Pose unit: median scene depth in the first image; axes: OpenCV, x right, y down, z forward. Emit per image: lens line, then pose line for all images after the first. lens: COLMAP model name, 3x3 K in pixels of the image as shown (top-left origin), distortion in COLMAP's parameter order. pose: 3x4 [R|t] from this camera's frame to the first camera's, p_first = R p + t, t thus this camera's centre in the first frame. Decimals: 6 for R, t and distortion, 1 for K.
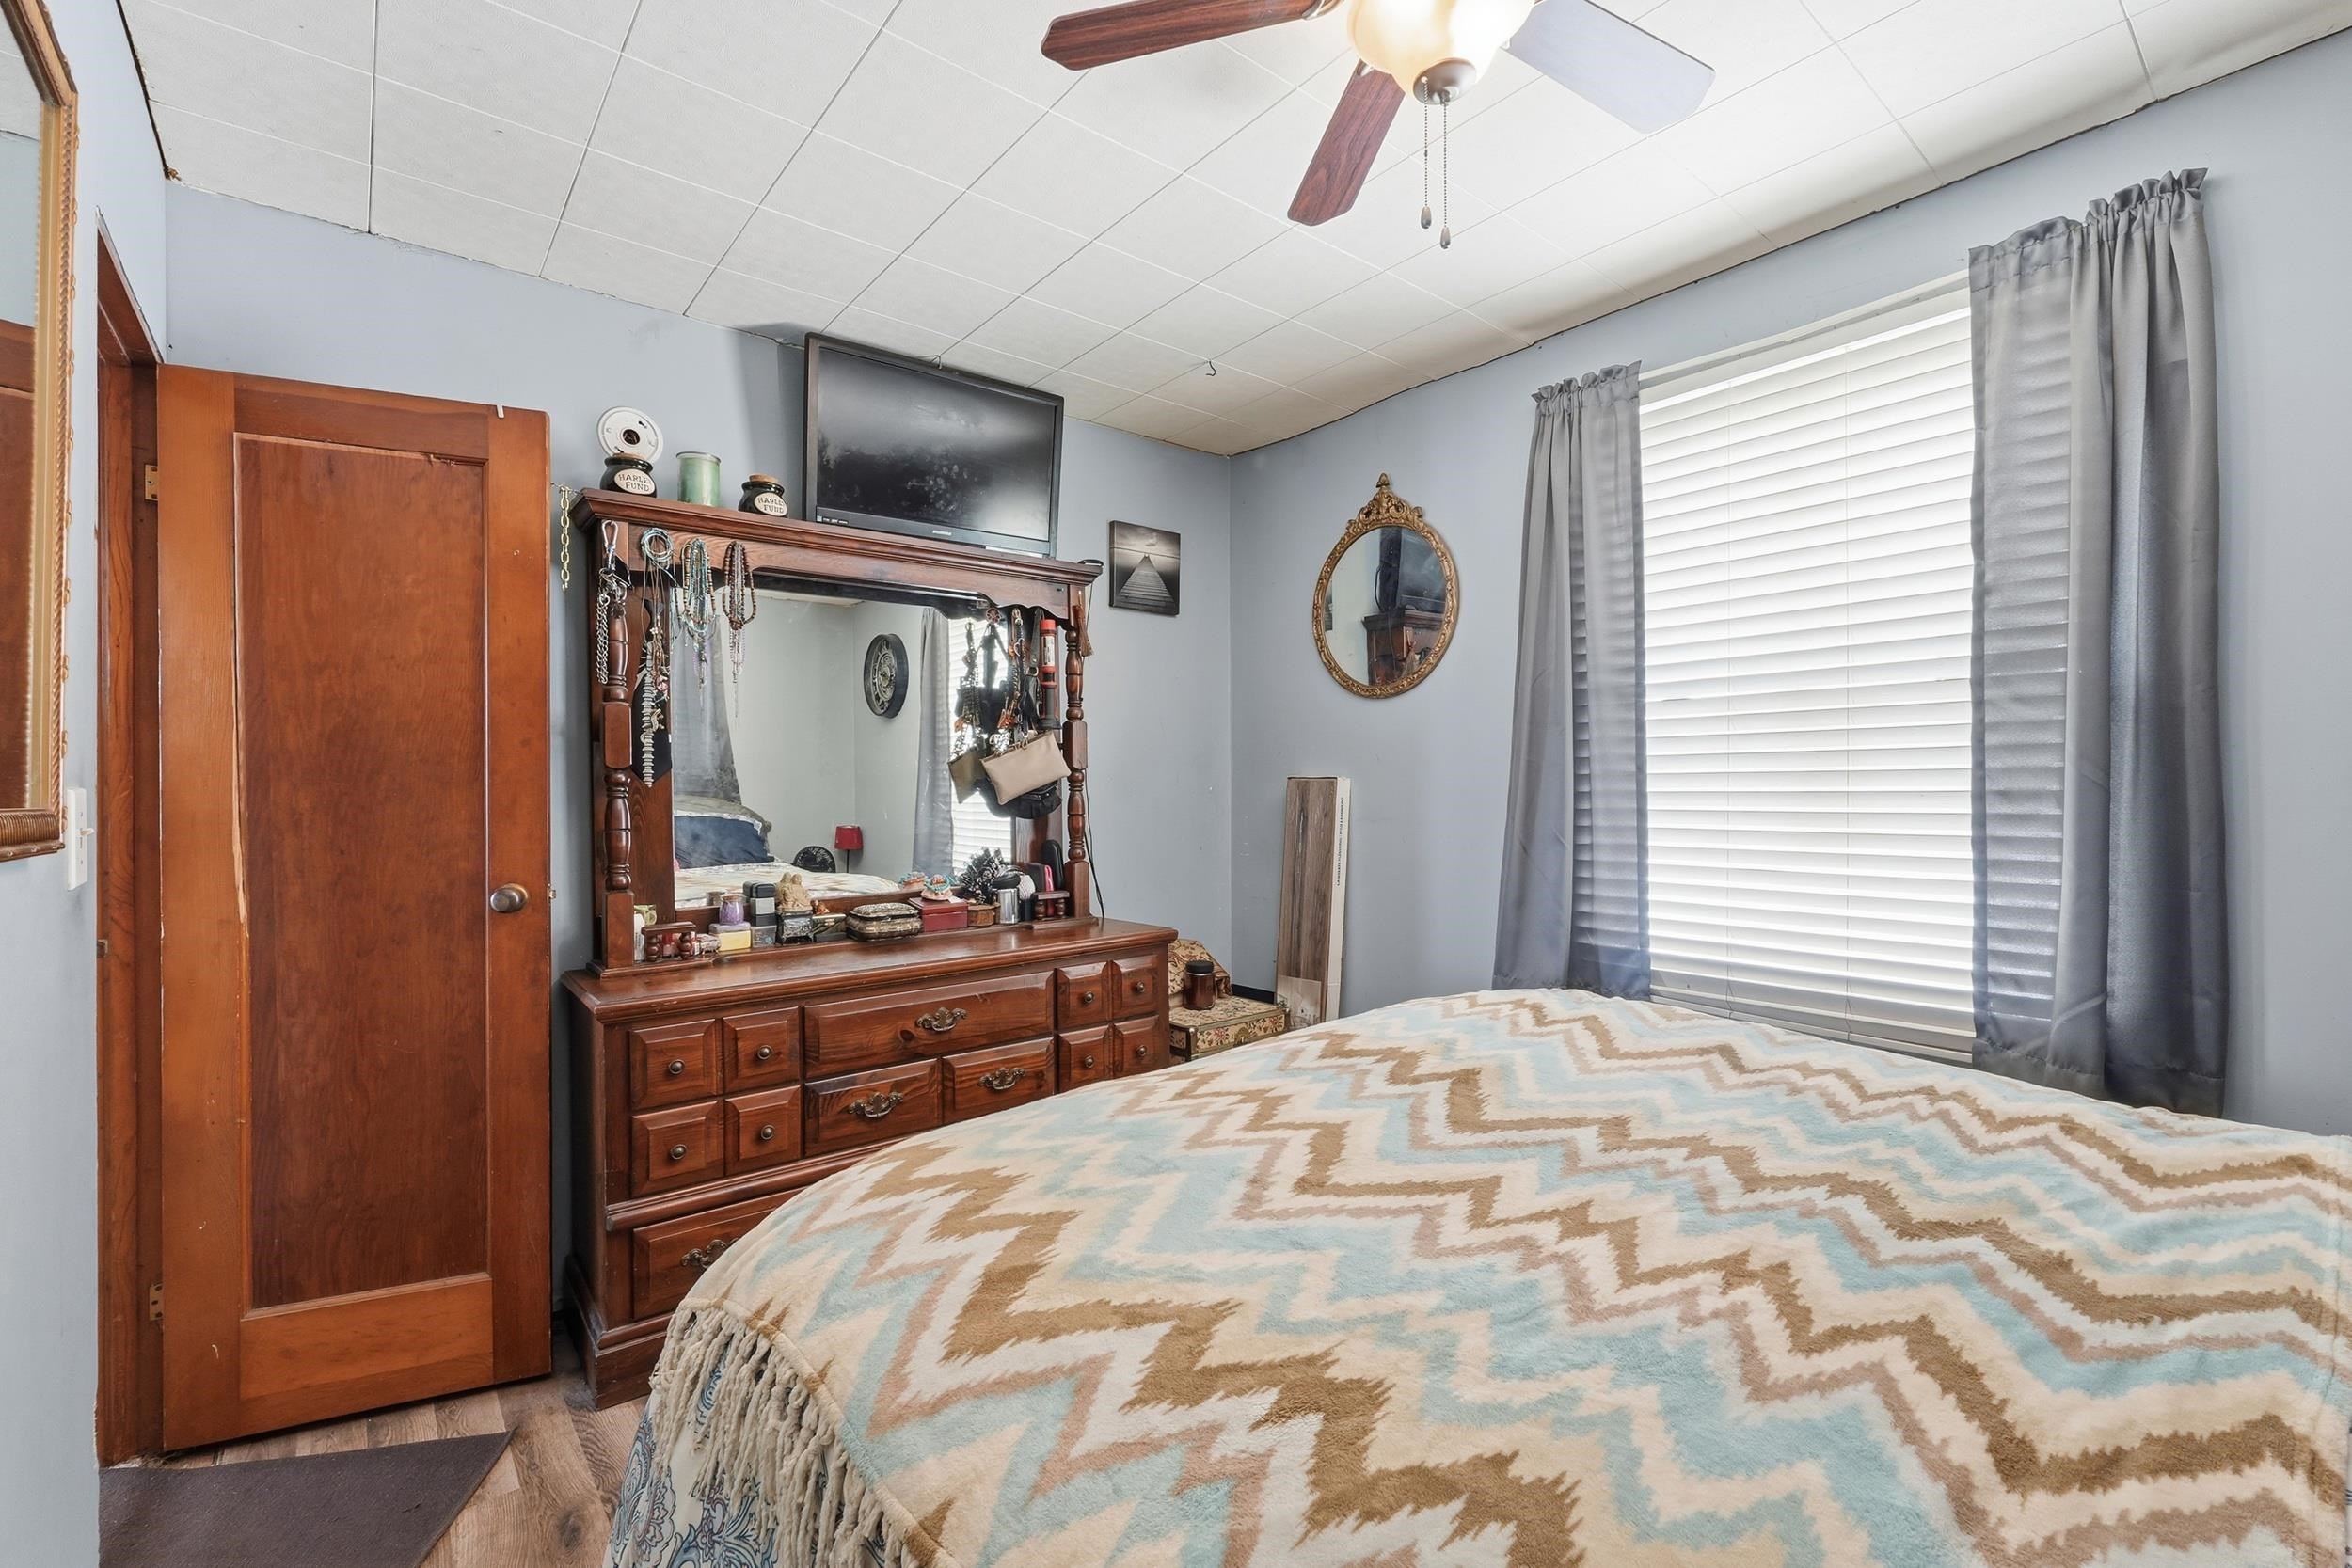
lens RADIAL K [[1014.0, 0, 1175.6], [0, 1014.0, 789.8], [0, 0, 1]] dist [-0.000256, 0.000366]
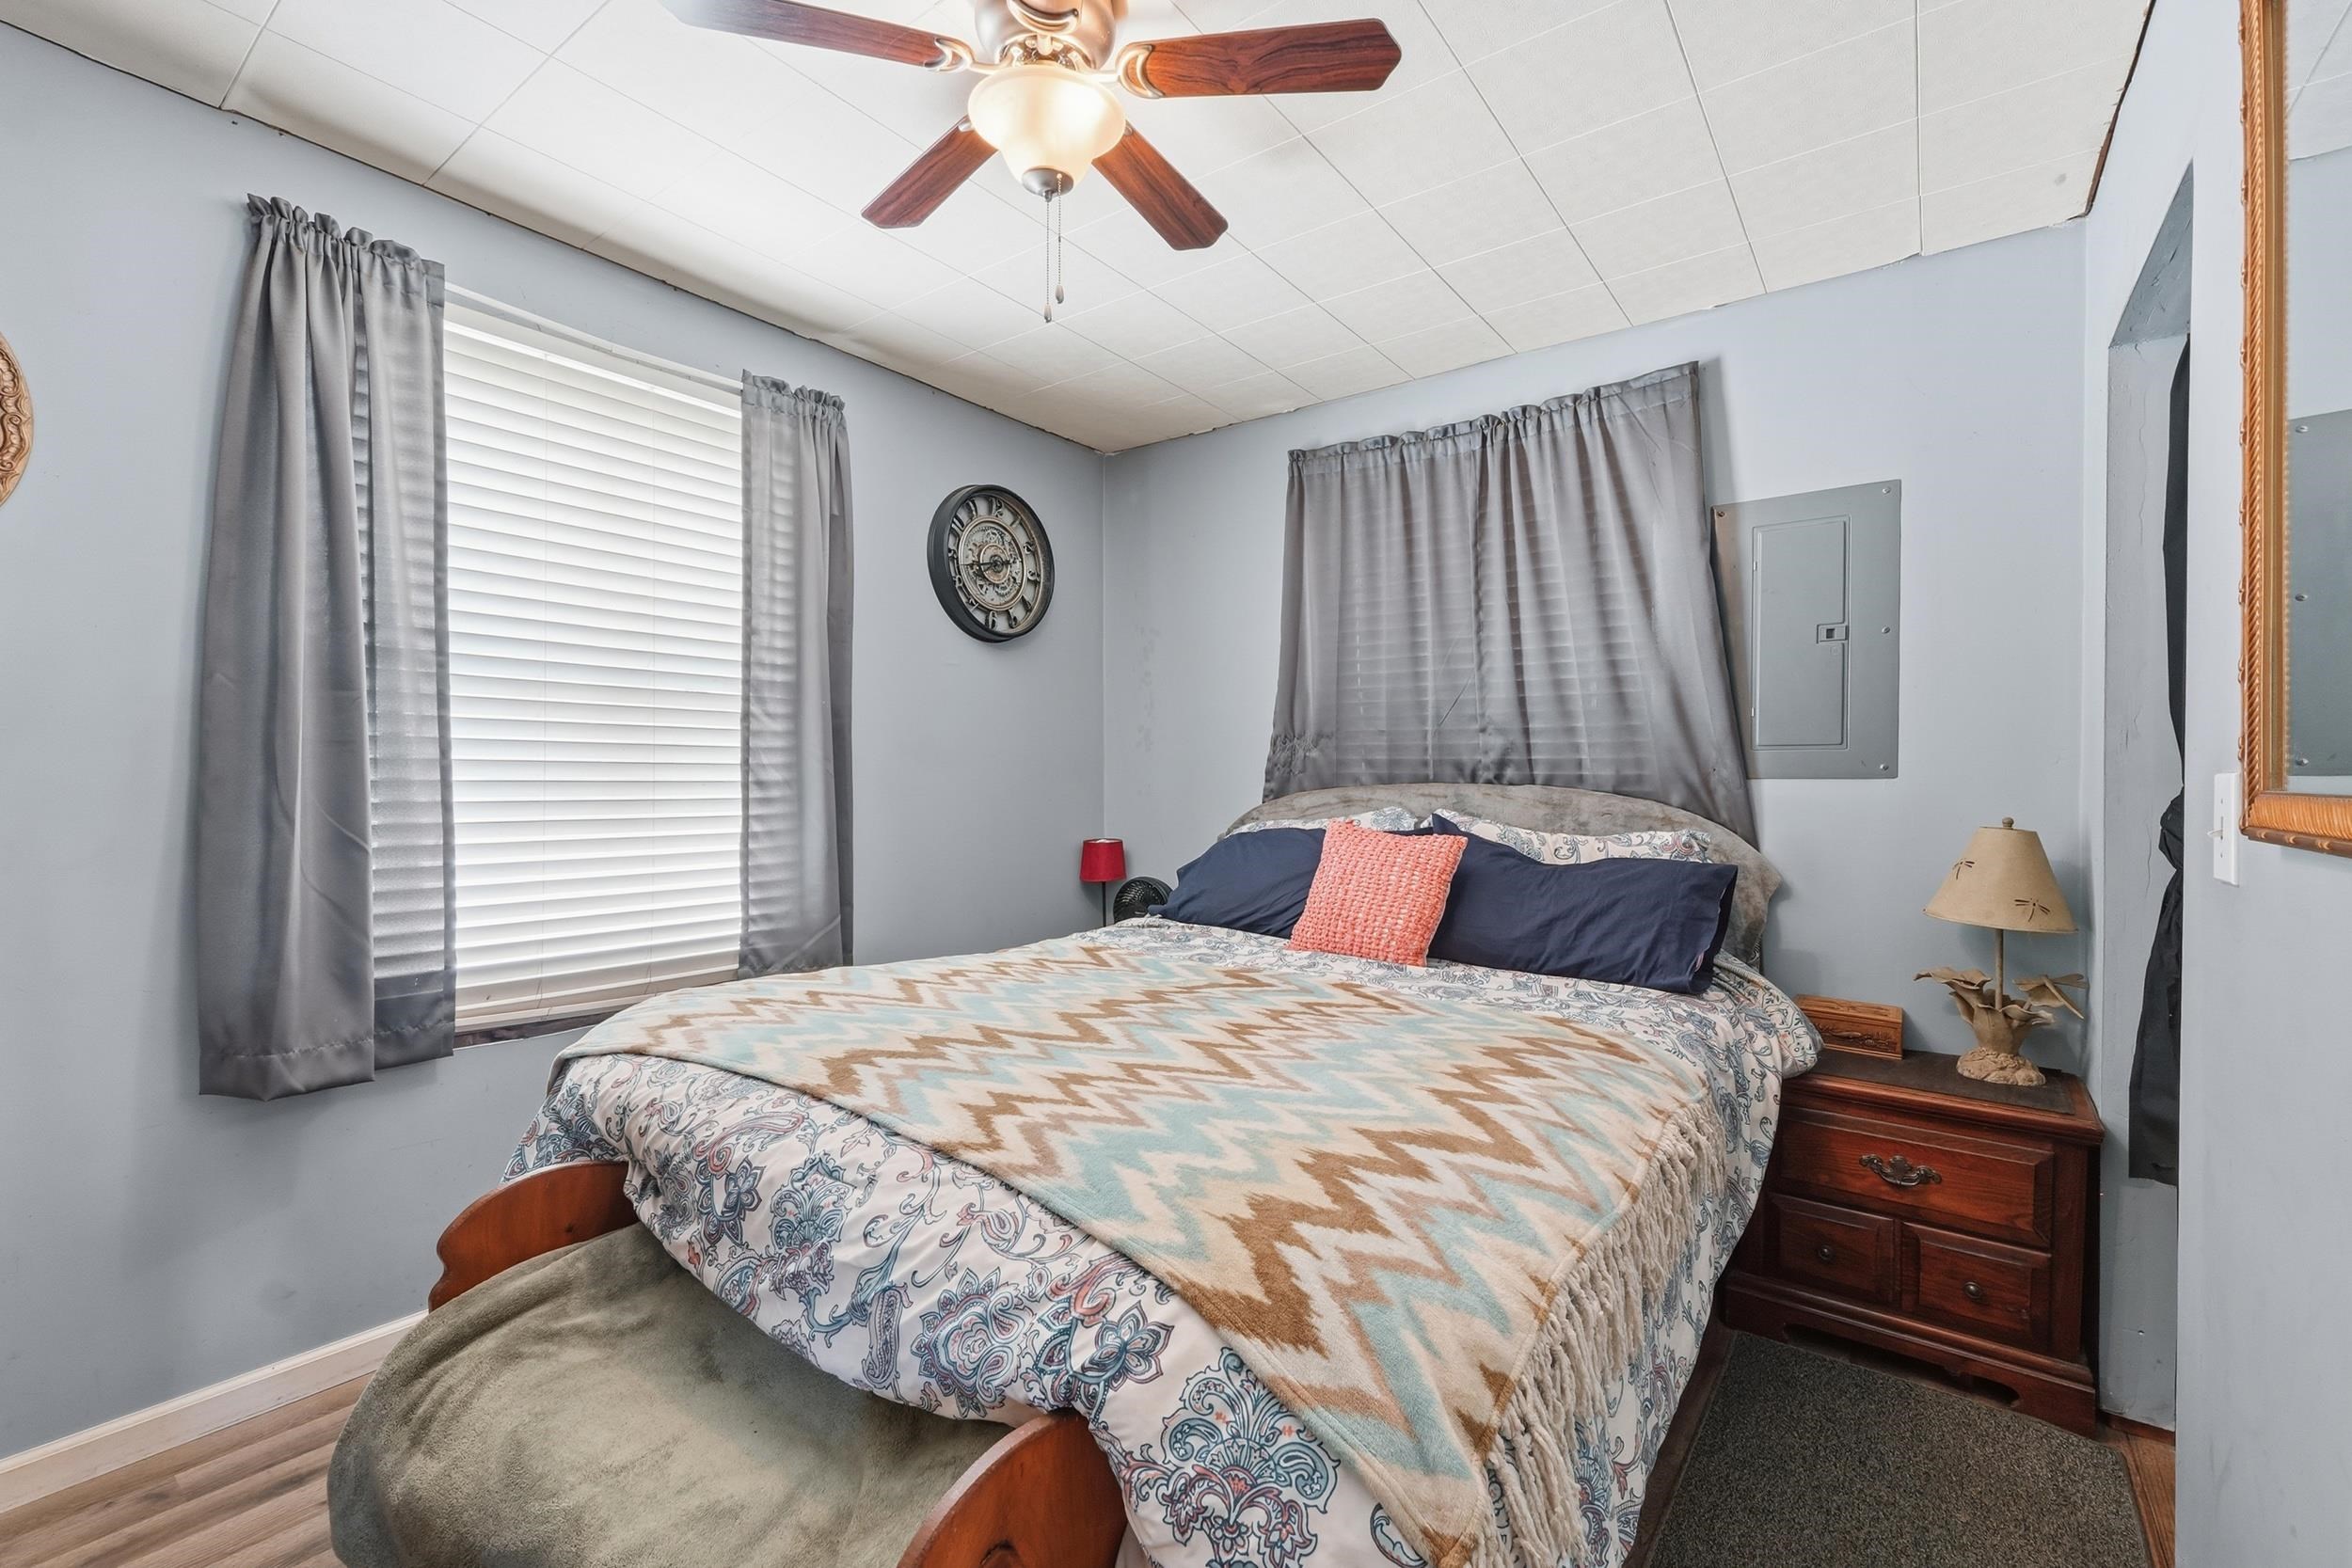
lens RADIAL K [[1014.0, 0, 1173.3], [0, 1014.0, 789.5], [0, 0, 1]] dist [-0.000256, 0.000366]
pose [[-0.248832, -0.005515, 0.968531, -0.634372], [-0.003324, 0.999983, 0.004840, 0.003818], [-0.968541, -0.002015, -0.248846, 0.789964]]
